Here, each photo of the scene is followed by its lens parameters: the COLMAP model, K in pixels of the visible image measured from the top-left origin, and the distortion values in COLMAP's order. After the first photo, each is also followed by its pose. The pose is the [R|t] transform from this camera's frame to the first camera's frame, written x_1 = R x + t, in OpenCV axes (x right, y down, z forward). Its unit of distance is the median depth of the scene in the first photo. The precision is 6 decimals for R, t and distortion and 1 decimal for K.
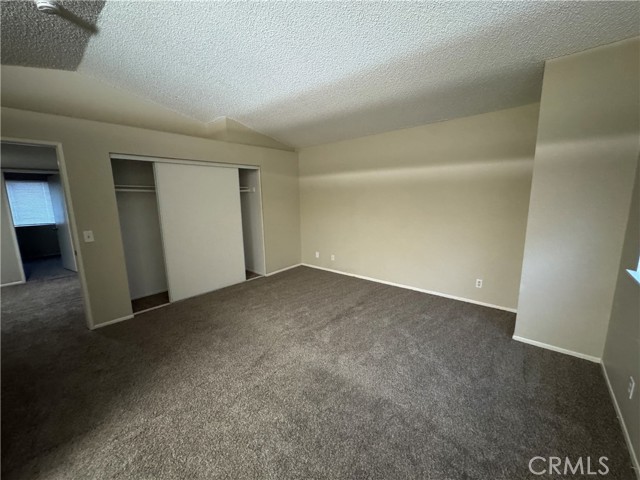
lens RADIAL K [[253.4, 0, 320.8], [0, 253.4, 238.3], [0, 0, 1]] dist [-0.005300, 0.000767]
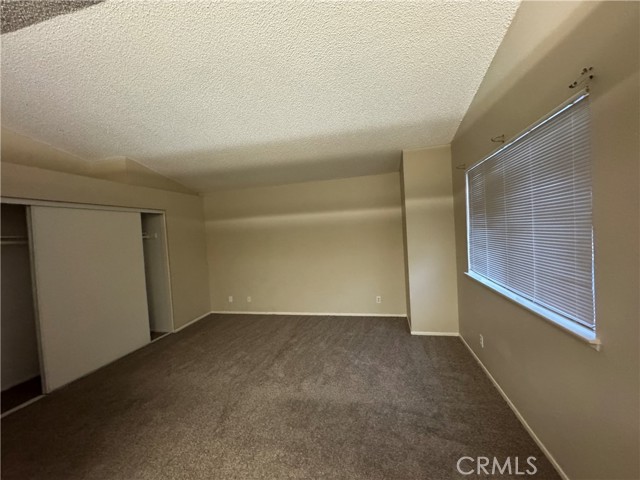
lens RADIAL K [[253.4, 0, 319.5], [0, 253.4, 240.5], [0, 0, 1]] dist [-0.005300, 0.000767]
pose [[0.887862, -0.049270, 0.457465, -0.225440], [0.116809, 0.985813, -0.120531, 0.001198], [-0.445036, 0.160451, 0.881021, -0.058480]]
